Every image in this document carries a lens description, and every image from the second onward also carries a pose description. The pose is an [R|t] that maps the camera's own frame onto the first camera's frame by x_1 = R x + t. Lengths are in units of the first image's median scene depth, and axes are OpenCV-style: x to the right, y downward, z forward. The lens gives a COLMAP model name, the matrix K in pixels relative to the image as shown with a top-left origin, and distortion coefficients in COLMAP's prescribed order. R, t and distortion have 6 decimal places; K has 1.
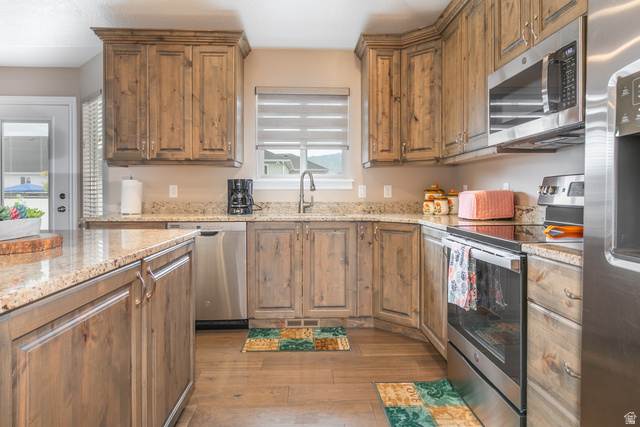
lens RADIAL K [[387.7, 0, 318.8], [0, 387.7, 194.1], [0, 0, 1]] dist [0.006496, 0.000702]
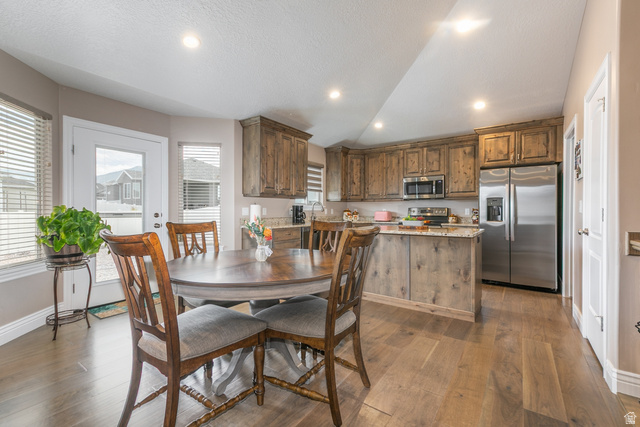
lens RADIAL K [[281.1, 0, 318.8], [0, 281.1, 211.8], [0, 0, 1]] dist [0.019456, 0.000559]
pose [[0.615070, -0.002088, 0.788470, -1.360188], [0.001081, 0.999998, 0.001805, -0.008336], [-0.788472, -0.000258, 0.615071, 0.039611]]
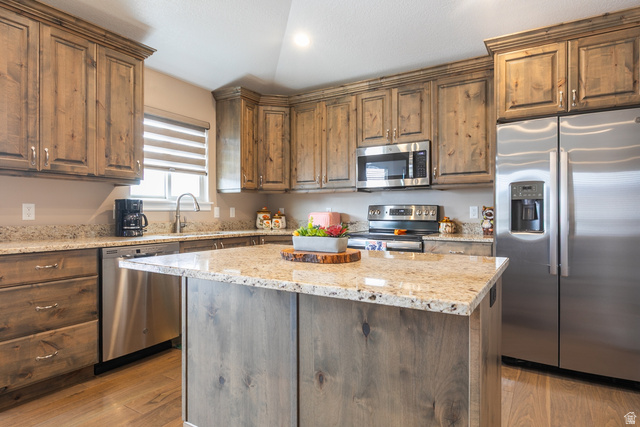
lens RADIAL K [[367.9, 0, 318.3], [0, 367.9, 212.7], [0, 0, 1]] dist [-0.003730, -0.000299]
pose [[0.561453, 0.000115, 0.827509, -0.729735], [0.002125, 0.999996, -0.001581, -0.003753], [-0.827506, 0.002646, 0.561451, 0.131997]]
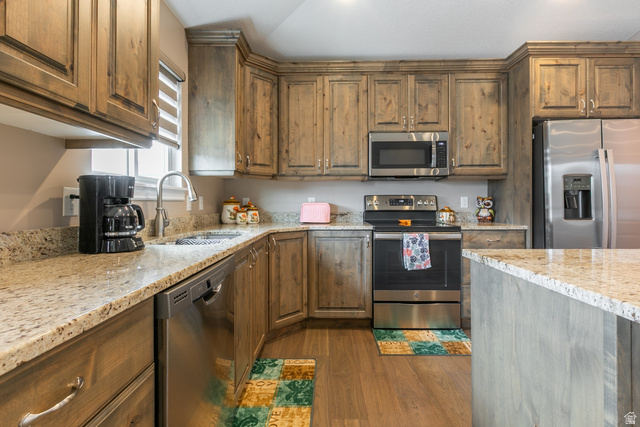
lens RADIAL K [[307.6, 0, 318.5], [0, 307.6, 201.2], [0, 0, 1]] dist [-0.004218, 0.000231]
pose [[0.060334, 0.008467, 0.998142, -0.596326], [0.006427, 0.999940, -0.008871, -0.003737], [-0.998158, 0.006950, 0.060276, 0.780346]]
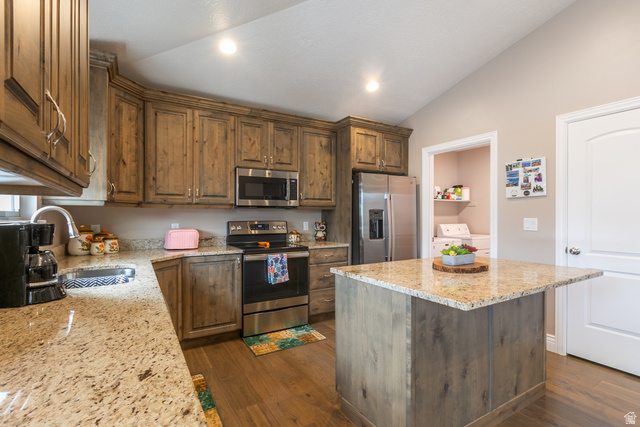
lens RADIAL K [[307.6, 0, 317.8], [0, 307.6, 216.7], [0, 0, 1]] dist [-0.004218, 0.000231]
pose [[-0.477629, -0.000417, 0.878561, -0.718627], [0.004760, 0.999984, 0.003062, -0.048684], [-0.878549, 0.005644, -0.477620, 0.935754]]
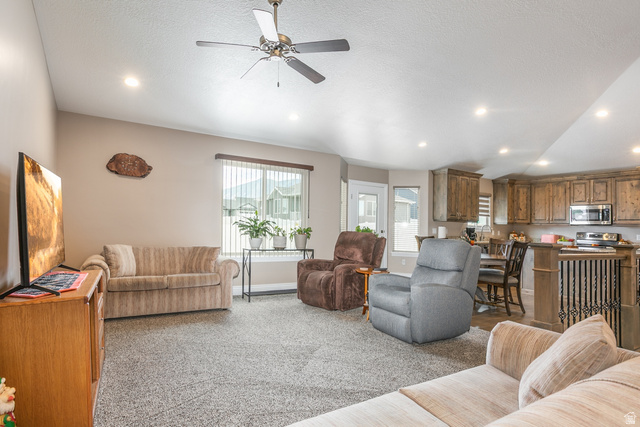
lens RADIAL K [[343.0, 0, 318.9], [0, 343.0, 211.7], [0, 0, 1]] dist [0.002775, -0.004434]
pose [[0.879599, 0.049363, 0.473148, -2.339851], [-0.031161, 0.998444, -0.046237, -0.006037], [-0.474694, 0.025926, 0.879769, -0.573128]]
